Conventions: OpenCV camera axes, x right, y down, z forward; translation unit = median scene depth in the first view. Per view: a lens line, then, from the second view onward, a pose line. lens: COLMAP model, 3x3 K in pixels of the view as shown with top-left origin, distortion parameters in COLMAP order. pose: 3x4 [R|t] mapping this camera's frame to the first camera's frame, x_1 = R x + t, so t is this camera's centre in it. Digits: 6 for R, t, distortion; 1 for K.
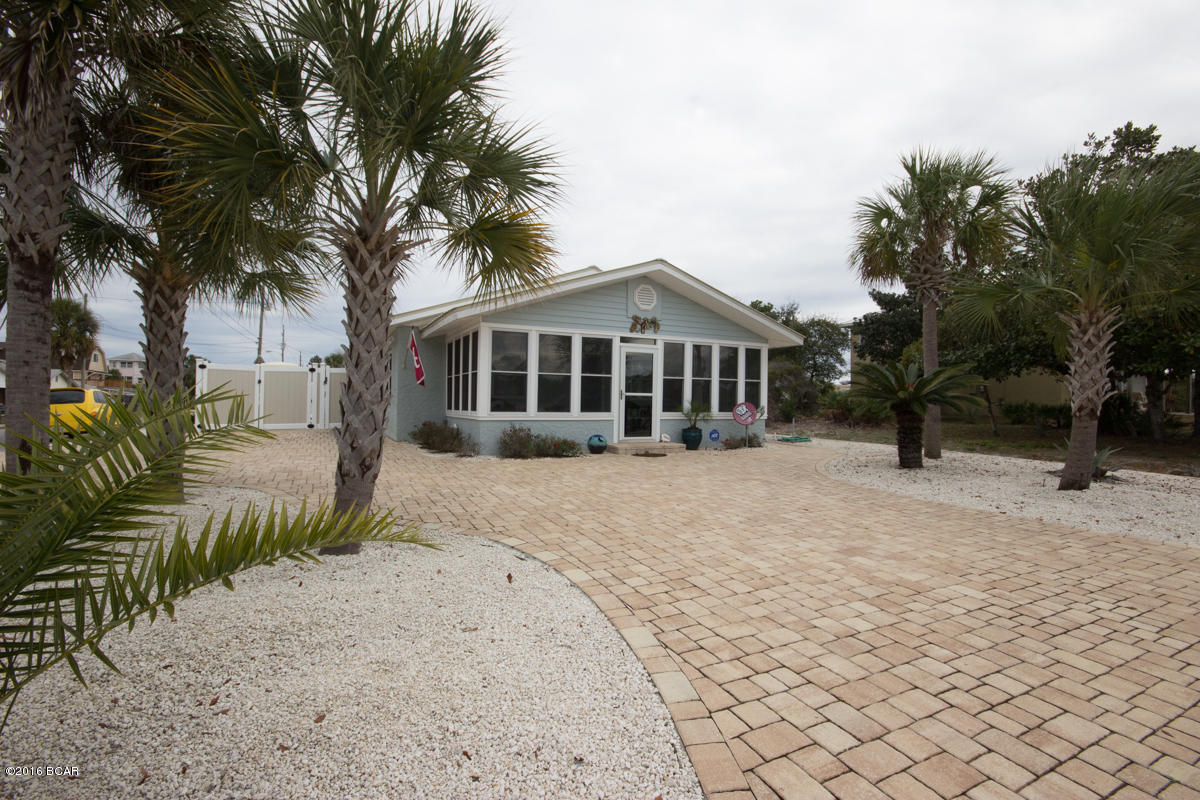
lens RADIAL K [[551.8, 0, 597.7], [0, 551.8, 396.2], [0, 0, 1]] dist [-0.000978, -0.000317]
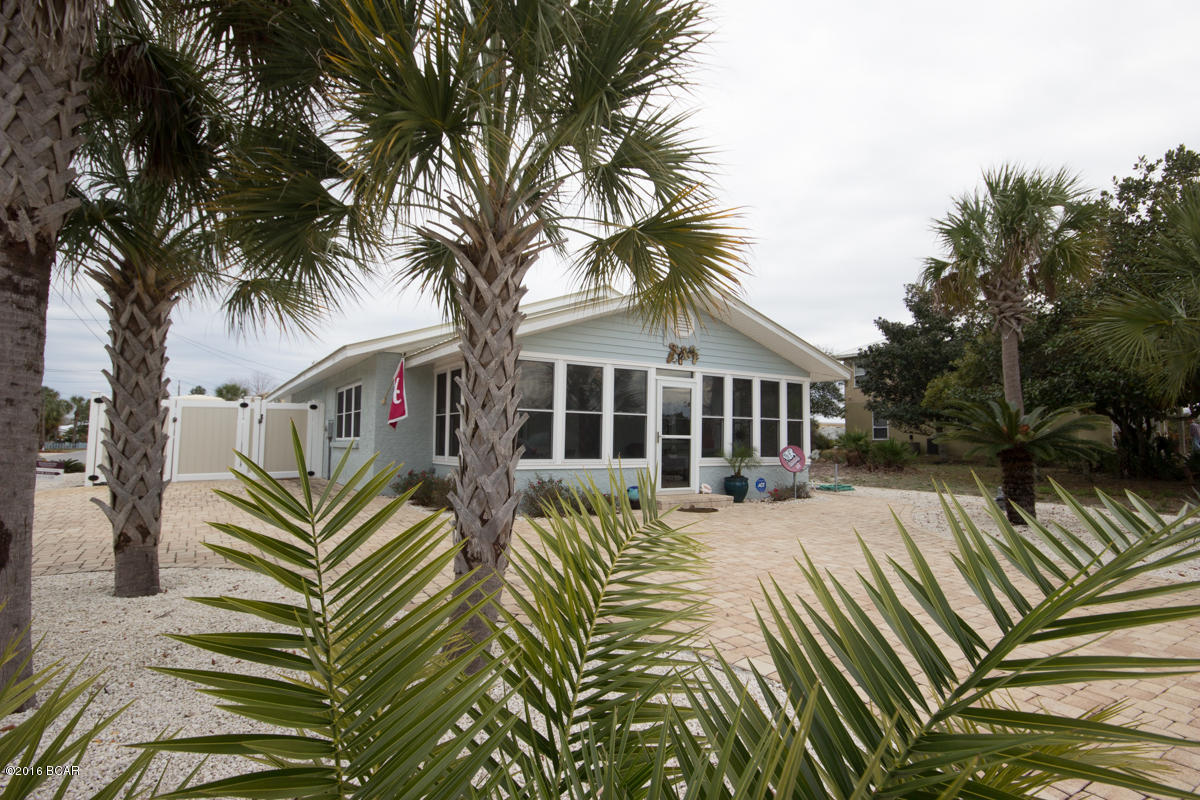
lens RADIAL K [[627.4, 0, 601.6], [0, 627.4, 395.6], [0, 0, 1]] dist [-0.003056, 0.017710]
pose [[0.994723, 0.005353, 0.102459, -0.140782], [0.001004, 0.998083, -0.061889, -0.006933], [-0.102594, 0.061665, 0.992810, 0.061109]]
